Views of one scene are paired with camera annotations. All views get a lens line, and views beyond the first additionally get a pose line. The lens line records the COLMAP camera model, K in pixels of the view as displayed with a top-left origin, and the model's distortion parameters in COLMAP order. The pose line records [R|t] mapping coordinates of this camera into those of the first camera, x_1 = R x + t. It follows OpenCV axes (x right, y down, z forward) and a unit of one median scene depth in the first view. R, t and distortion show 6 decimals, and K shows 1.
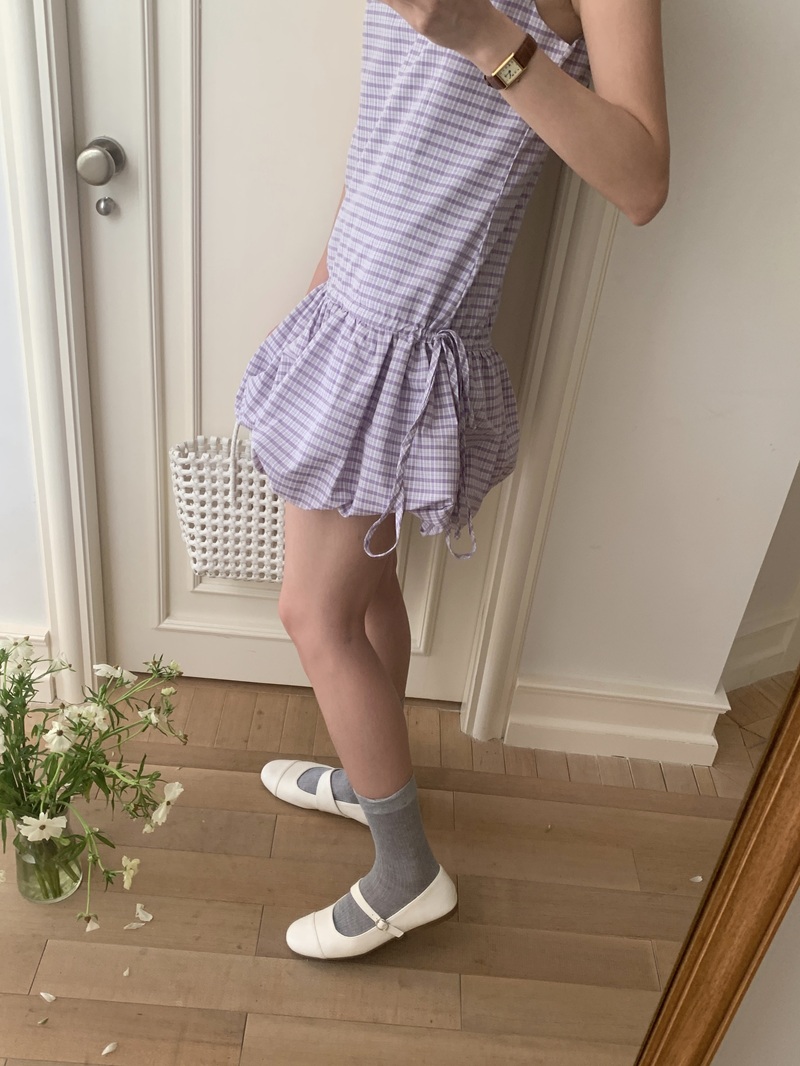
lens RADIAL K [[1040.6, 0, 384.7], [0, 1040.6, 551.4], [0, 0, 1]] dist [-0.006005, 0.000000]
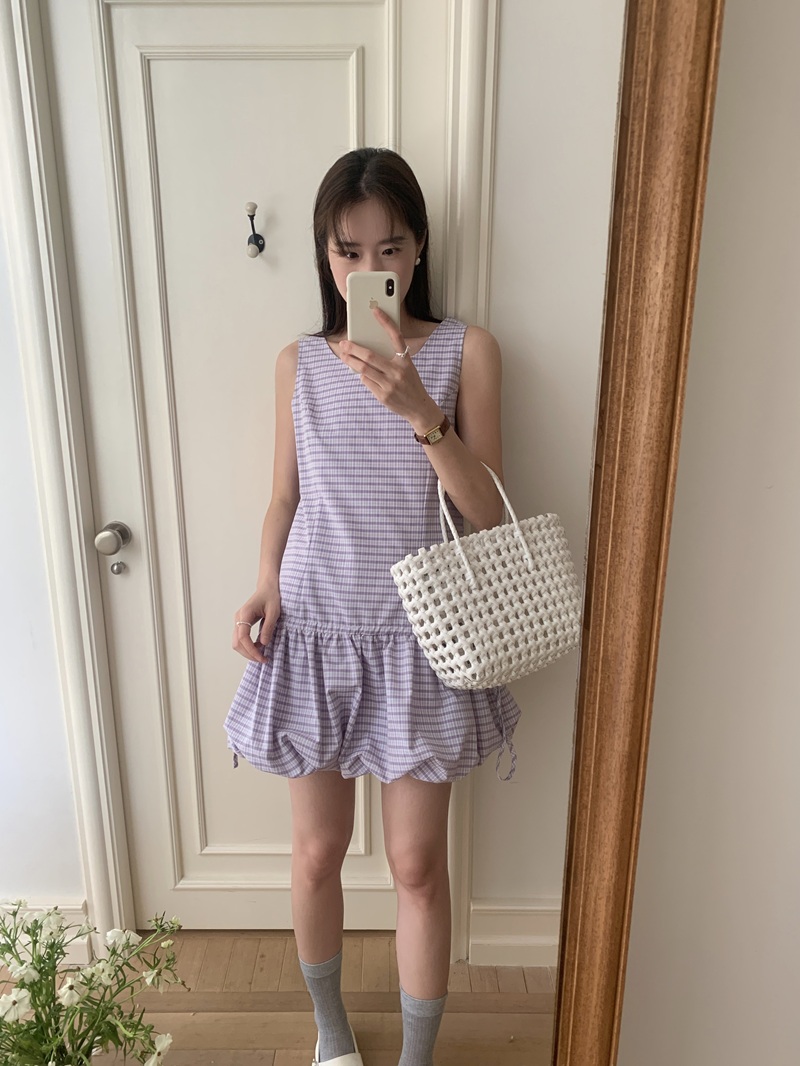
lens RADIAL K [[839.1, 0, 389.3], [0, 839.1, 535.9], [0, 0, 1]] dist [-0.006911, -0.000932]
pose [[0.994658, -0.103220, -0.000448, 0.091432], [0.098274, 0.948306, -0.301757, 0.002545], [0.031572, 0.300101, 0.953385, -0.069517]]
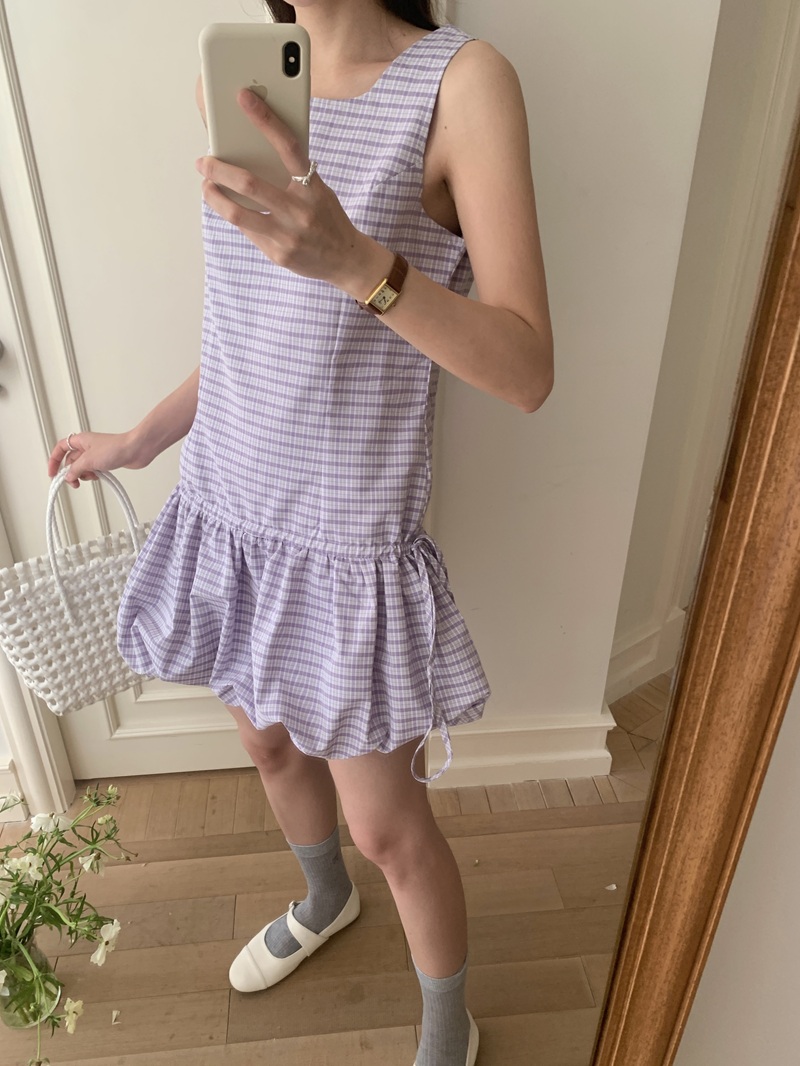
lens RADIAL K [[816.8, 0, 390.7], [0, 816.8, 528.2], [0, 0, 1]] dist [-0.013972, 0.008552]
pose [[0.986043, -0.153393, 0.064731, 0.069313], [0.157214, 0.985815, -0.058753, -0.061777], [-0.054800, 0.068109, 0.996172, 0.106101]]
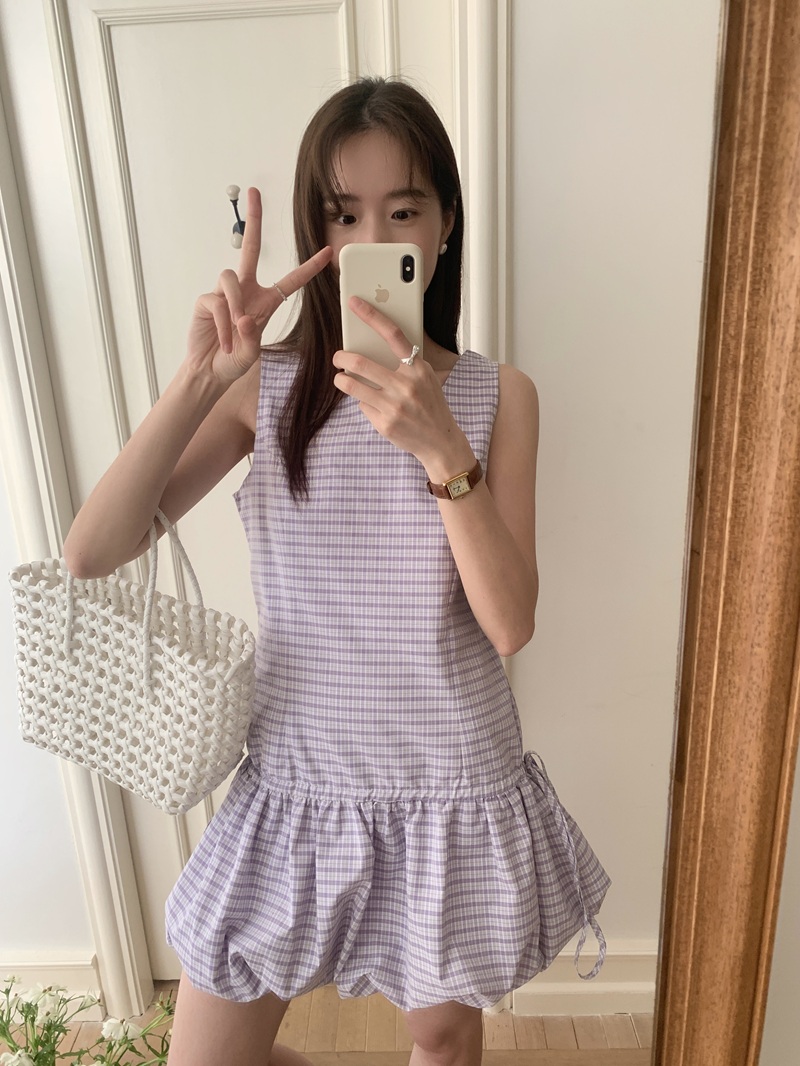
lens RADIAL K [[816.8, 0, 394.1], [0, 816.8, 524.0], [0, 0, 1]] dist [-0.013972, 0.008552]
pose [[0.989631, -0.140254, -0.030977, 0.109052], [0.125497, 0.949224, -0.288487, -0.084160], [0.069866, 0.281608, 0.956983, 0.047512]]
